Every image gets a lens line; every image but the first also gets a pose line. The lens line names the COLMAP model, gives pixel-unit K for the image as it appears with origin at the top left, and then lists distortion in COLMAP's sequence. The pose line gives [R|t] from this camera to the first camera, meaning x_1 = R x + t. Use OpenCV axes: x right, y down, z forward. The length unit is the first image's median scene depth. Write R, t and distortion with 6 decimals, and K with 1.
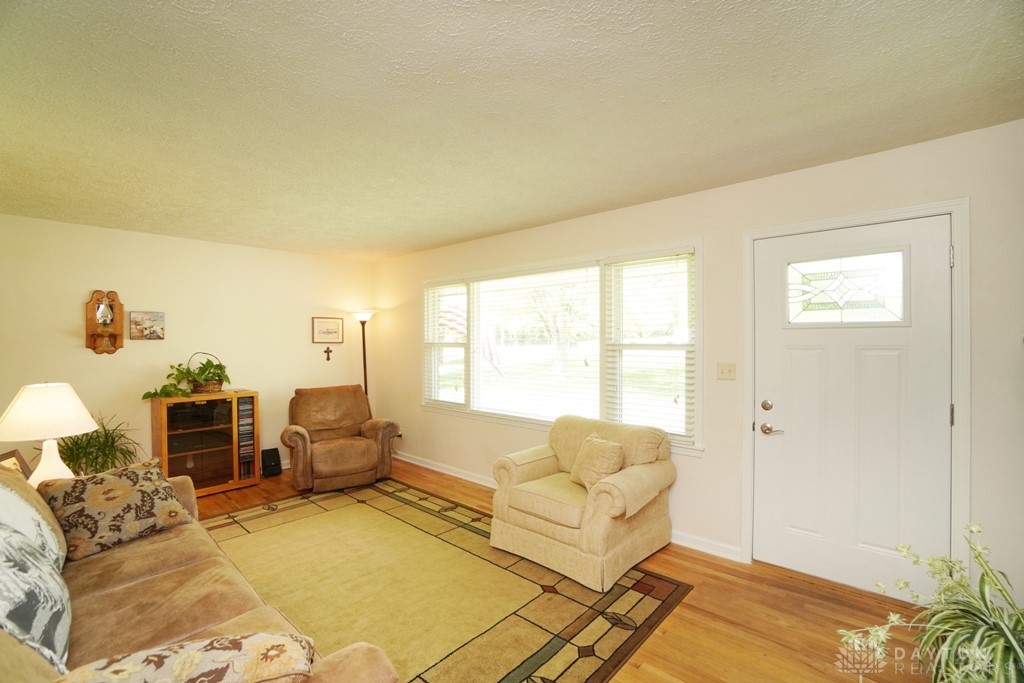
lens RADIAL K [[453.1, 0, 503.6], [0, 453.1, 343.2], [0, 0, 1]] dist [-0.068014, 0.020300]
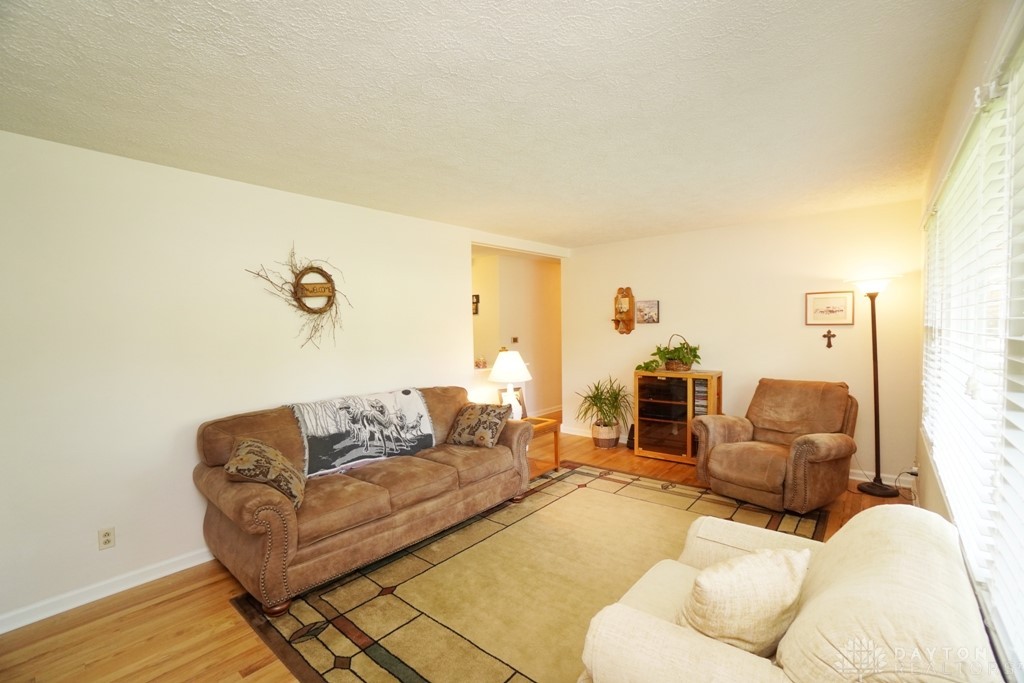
lens RADIAL K [[453.1, 0, 503.6], [0, 453.1, 343.2], [0, 0, 1]] dist [-0.068014, 0.020300]
pose [[0.024537, 0.041490, -0.998838, 0.454933], [0.012390, 0.999049, 0.041804, -0.009971], [0.999622, -0.013401, 0.024000, 0.551613]]
